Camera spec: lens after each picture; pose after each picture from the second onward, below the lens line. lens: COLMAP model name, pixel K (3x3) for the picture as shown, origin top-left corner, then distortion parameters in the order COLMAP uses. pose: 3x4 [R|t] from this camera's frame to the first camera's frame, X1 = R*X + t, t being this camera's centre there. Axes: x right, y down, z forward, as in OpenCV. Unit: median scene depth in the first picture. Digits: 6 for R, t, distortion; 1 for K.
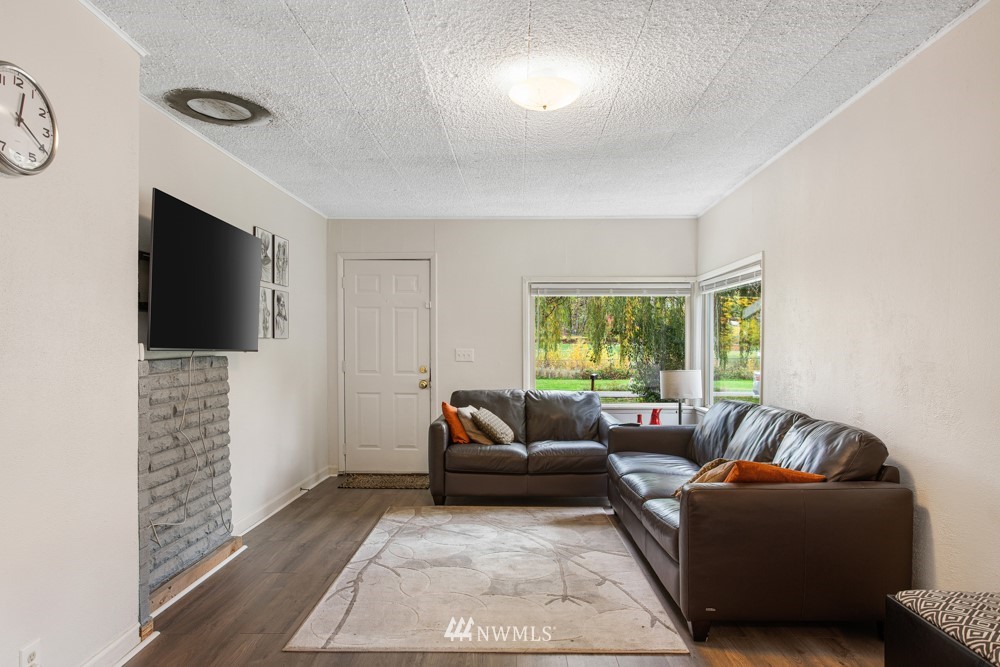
lens RADIAL K [[602.0, 0, 503.0], [0, 602.0, 360.4], [0, 0, 1]] dist [-0.051251, 0.014753]
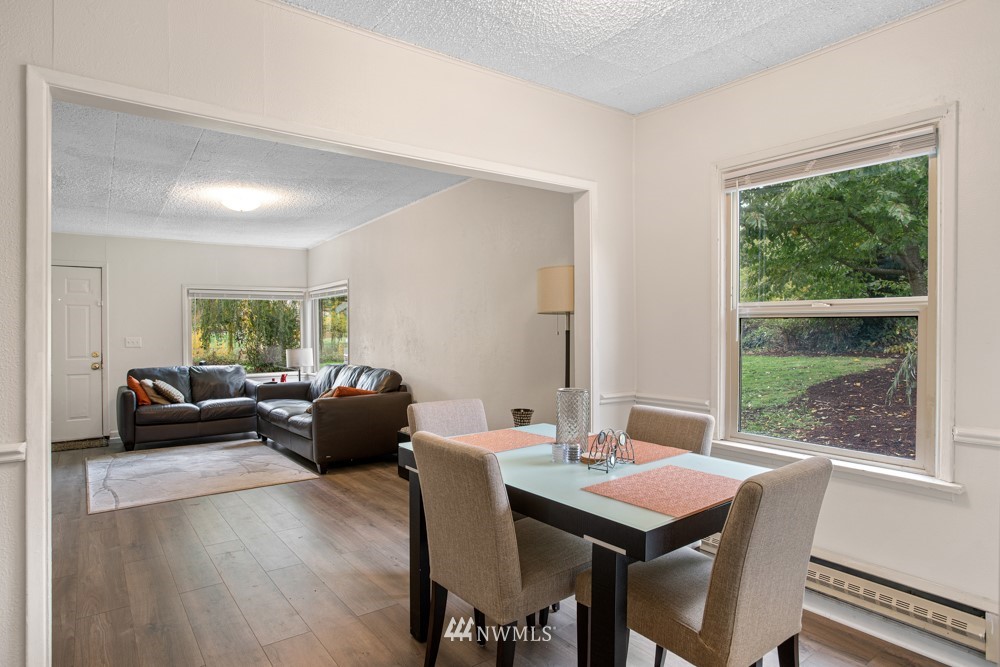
lens RADIAL K [[559.5, 0, 473.1], [0, 559.5, 323.0], [0, 0, 1]] dist [-0.021539, 0.004161]
pose [[0.809895, -0.000686, 0.586574, -0.225550], [0.026222, 0.999042, -0.035037, 0.013980], [-0.585988, 0.043757, 0.809137, -0.529710]]
